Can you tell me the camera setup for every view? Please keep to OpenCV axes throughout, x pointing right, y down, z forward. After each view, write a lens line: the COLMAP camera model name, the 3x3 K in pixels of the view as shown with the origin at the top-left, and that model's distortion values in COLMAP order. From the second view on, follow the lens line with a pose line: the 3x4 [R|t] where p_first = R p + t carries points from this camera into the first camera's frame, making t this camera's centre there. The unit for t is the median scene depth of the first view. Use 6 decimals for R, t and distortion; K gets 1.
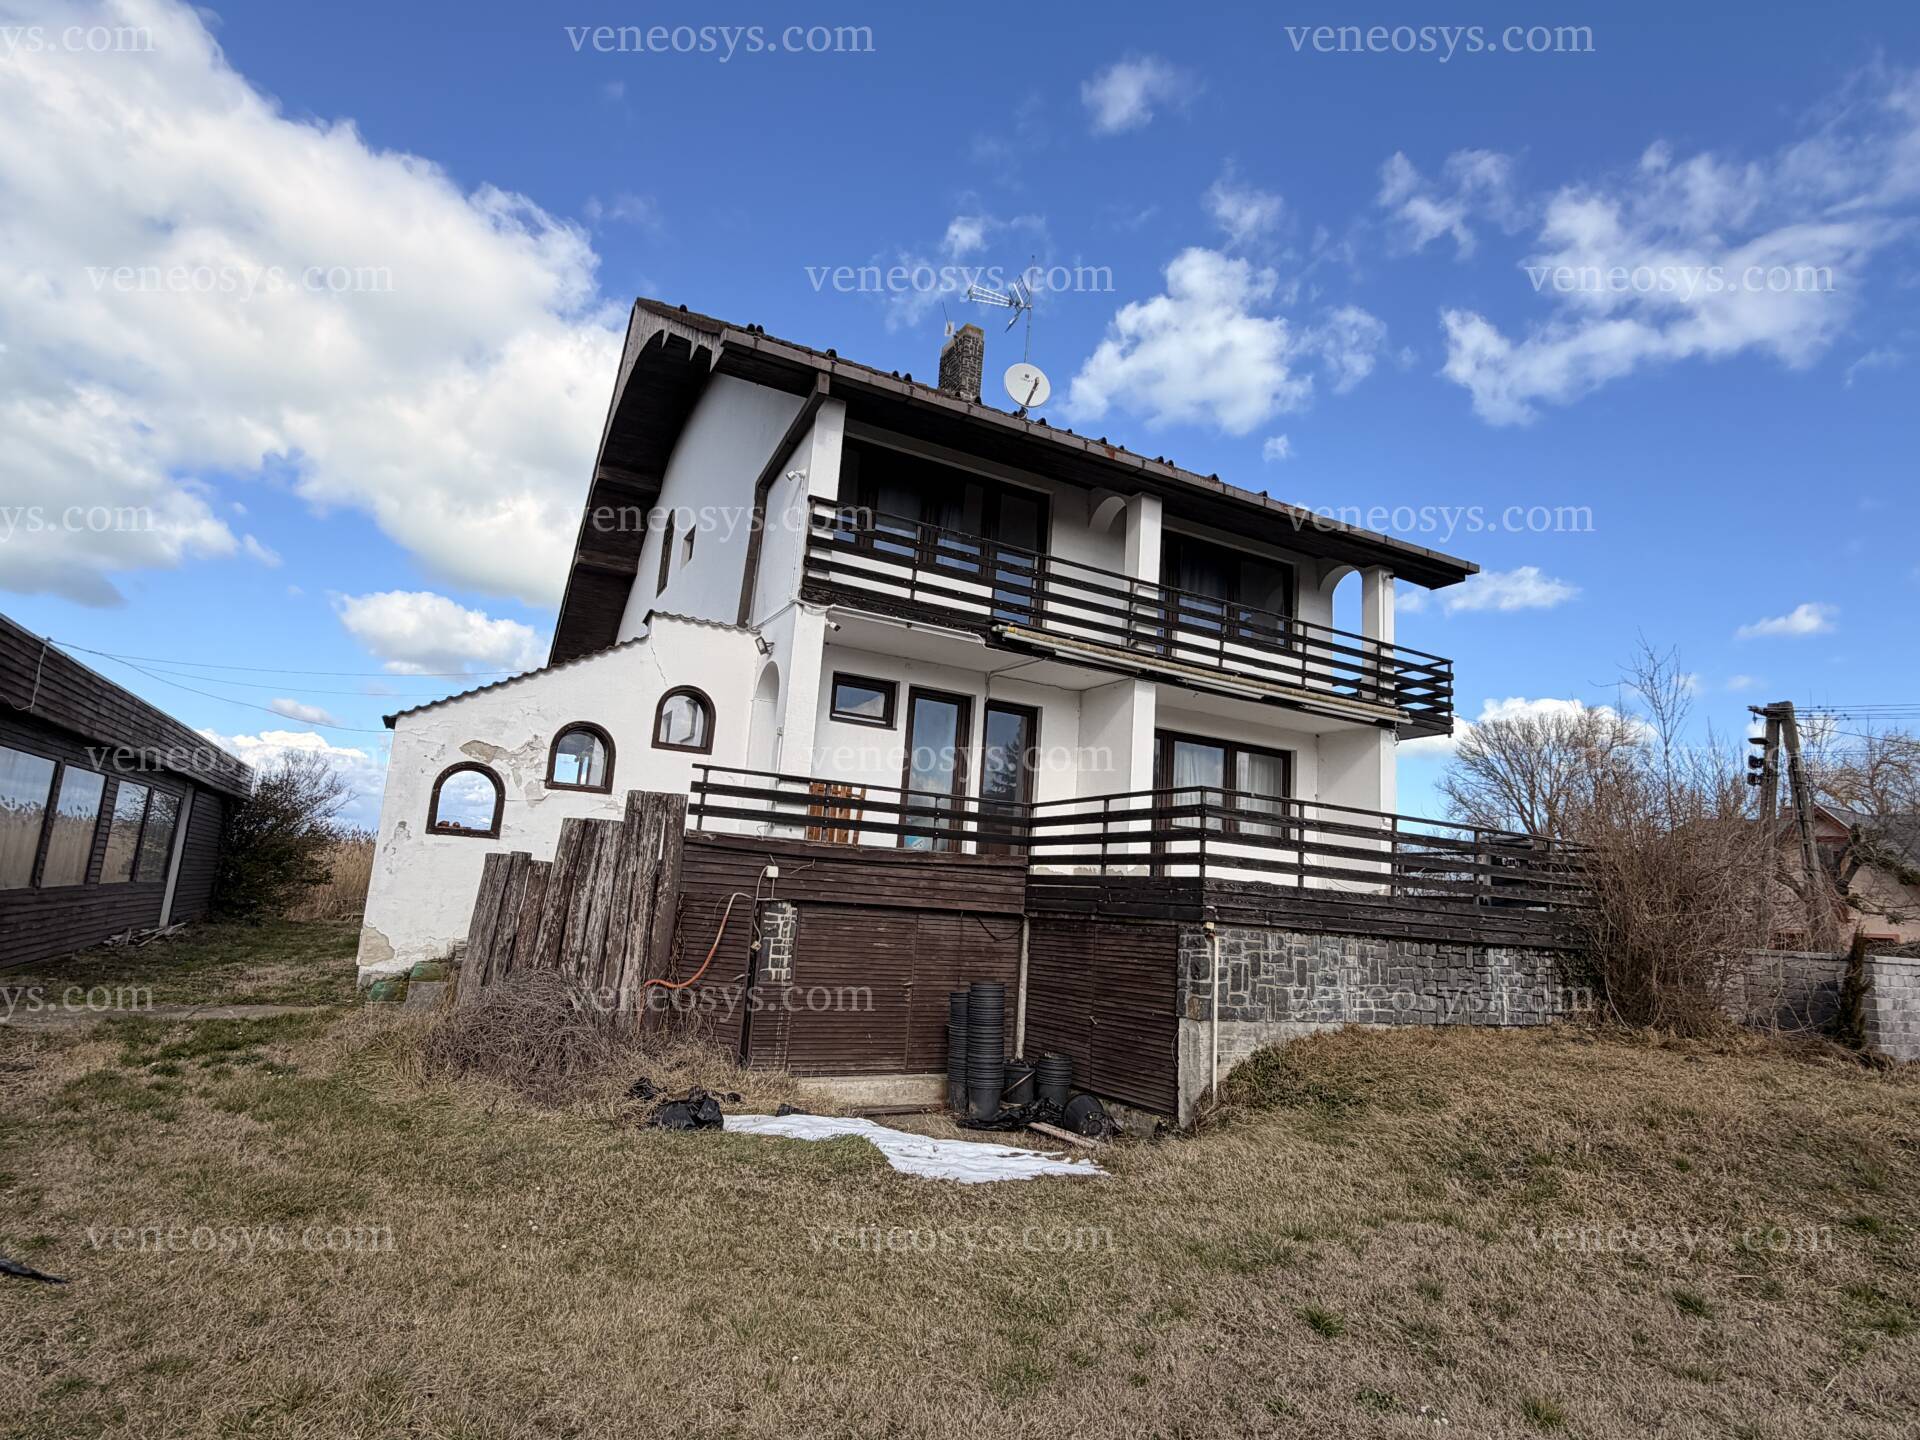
lens RADIAL K [[1000.9, 0, 960.0], [0, 1000.9, 720.0], [0, 0, 1]] dist [-0.012008, 0.000465]
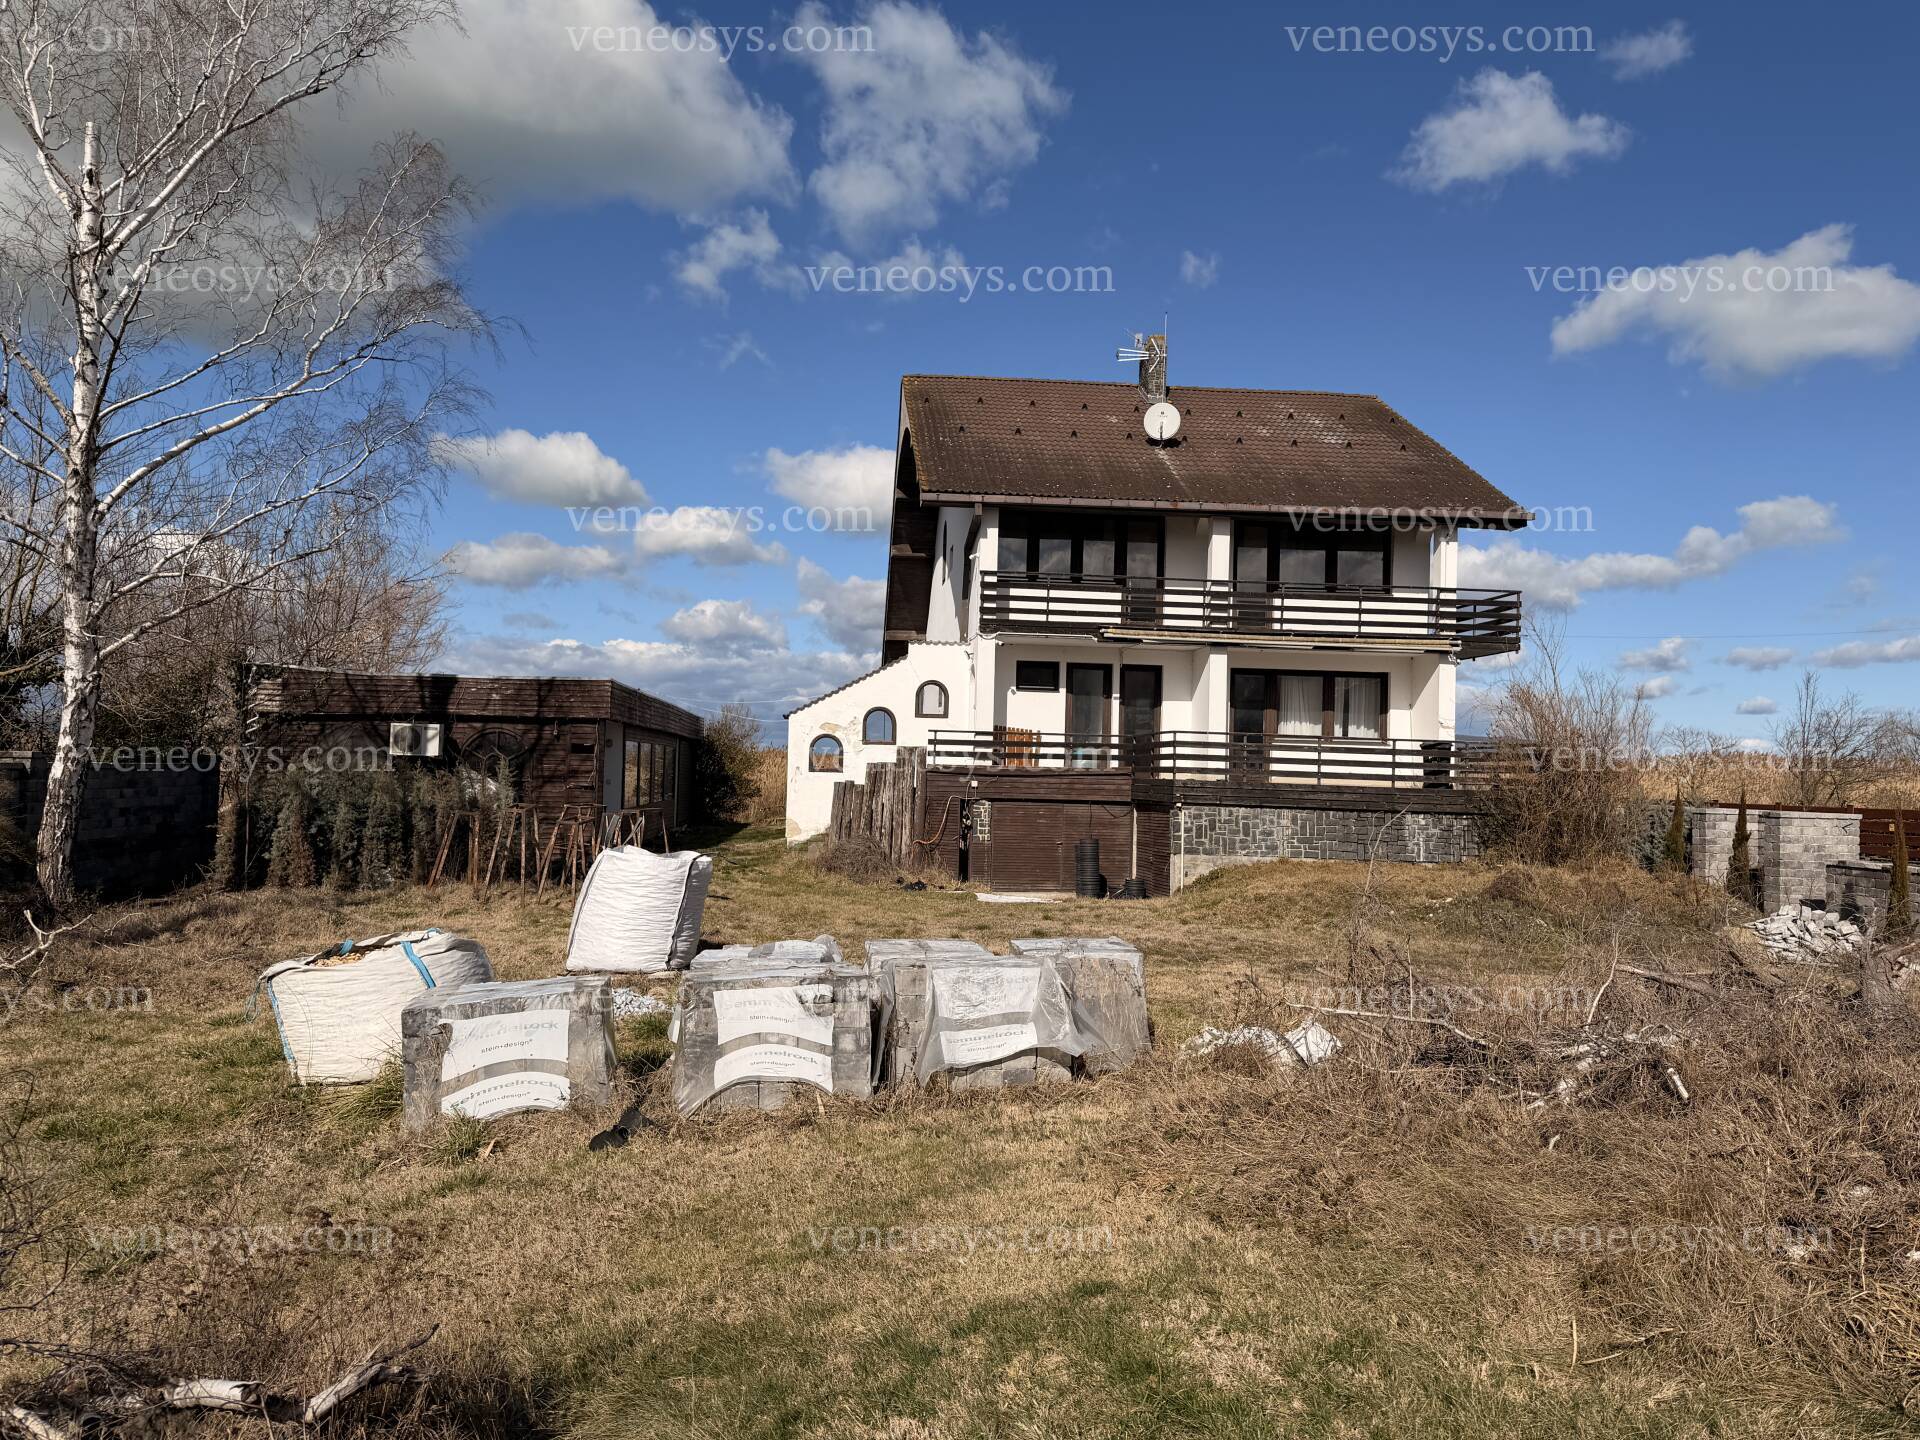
lens RADIAL K [[1345.6, 0, 960.0], [0, 1345.6, 720.0], [0, 0, 1]] dist [0.008169, -0.102805]
pose [[0.921065, -0.055142, -0.385486, 0.749868], [0.102532, 0.989334, 0.103466, -0.225321], [0.375669, -0.134824, 0.916895, -1.278385]]
